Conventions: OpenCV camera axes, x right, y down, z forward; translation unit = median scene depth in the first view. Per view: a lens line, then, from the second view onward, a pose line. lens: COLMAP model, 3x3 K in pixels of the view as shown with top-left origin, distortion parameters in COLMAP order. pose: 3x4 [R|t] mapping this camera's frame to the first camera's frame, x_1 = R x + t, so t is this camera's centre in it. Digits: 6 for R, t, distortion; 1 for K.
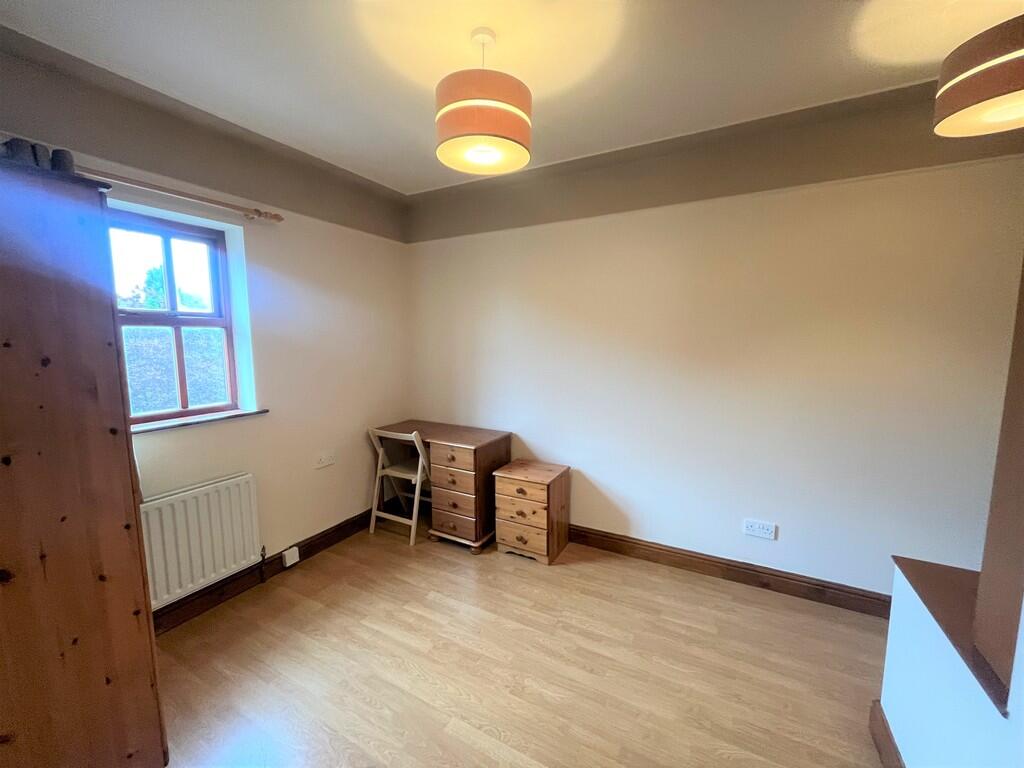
lens RADIAL K [[410.6, 0, 514.2], [0, 410.6, 383.2], [0, 0, 1]] dist [-0.002824, -0.000237]
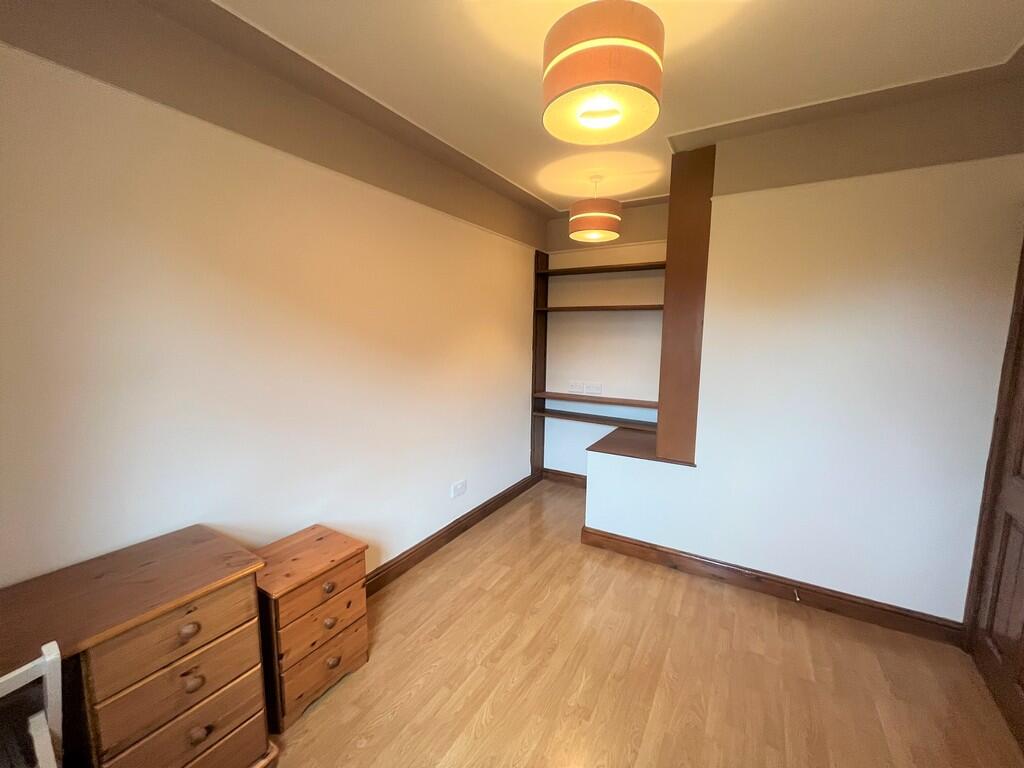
lens RADIAL K [[410.6, 0, 513.6], [0, 410.6, 383.4], [0, 0, 1]] dist [-0.002824, -0.000237]
pose [[0.049081, -0.124387, 0.991019, -0.668031], [0.109998, 0.986853, 0.118416, -0.098896], [-0.992719, 0.103198, 0.062118, 0.818739]]
